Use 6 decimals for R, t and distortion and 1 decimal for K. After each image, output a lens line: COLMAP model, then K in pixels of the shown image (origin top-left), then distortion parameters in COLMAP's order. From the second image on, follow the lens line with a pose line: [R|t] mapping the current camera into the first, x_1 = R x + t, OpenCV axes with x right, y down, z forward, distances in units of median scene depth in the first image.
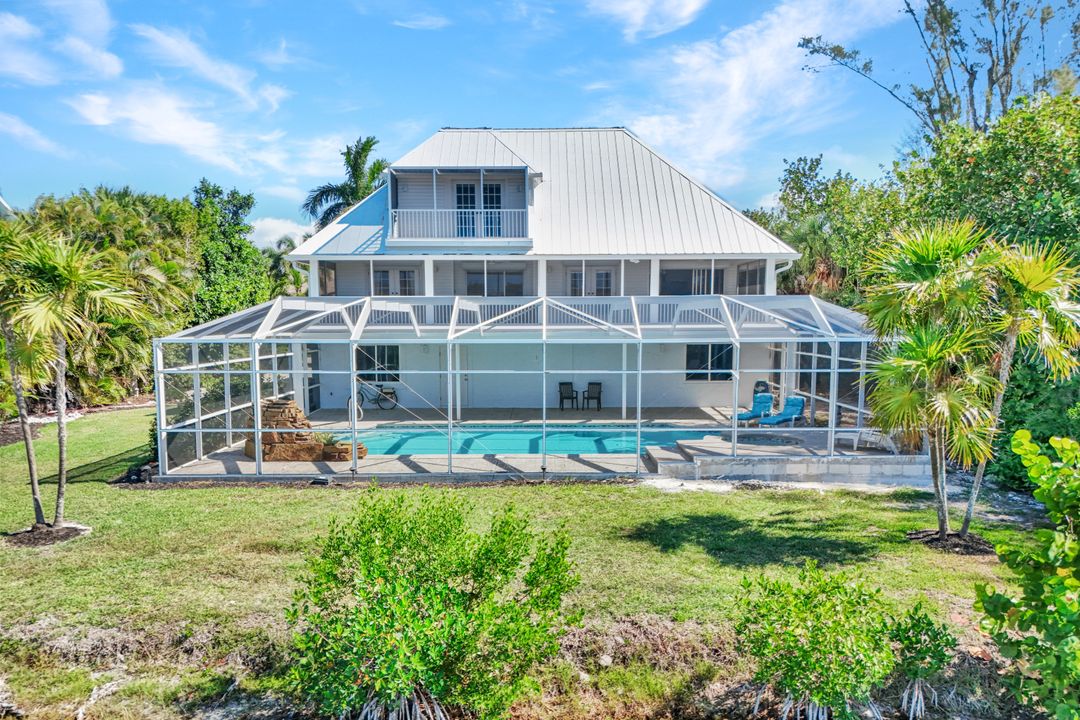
lens RADIAL K [[791.1, 0, 539.0], [0, 791.1, 409.9], [0, 0, 1]] dist [0.081132, -0.081067]
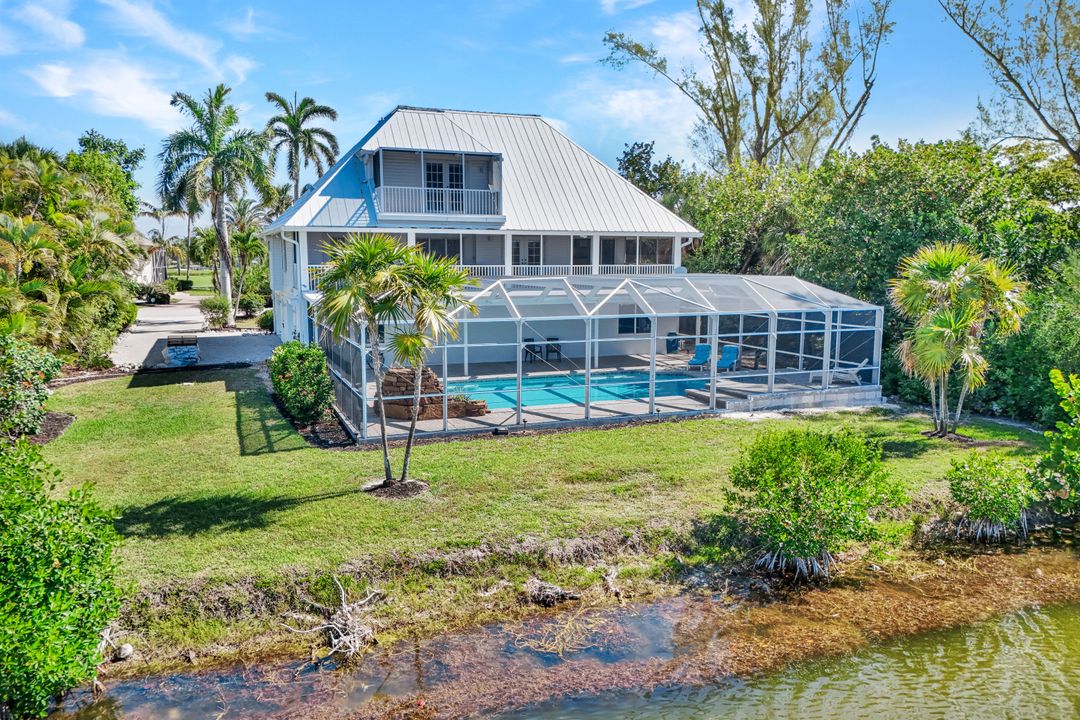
lens RADIAL K [[748.3, 0, 541.2], [0, 748.3, 417.2], [0, 0, 1]] dist [0.071062, -0.158501]
pose [[0.936932, -0.068446, 0.342744, -0.347474], [0.038111, 0.994797, 0.094481, -0.023952], [-0.347427, -0.075460, 0.934666, -0.068190]]
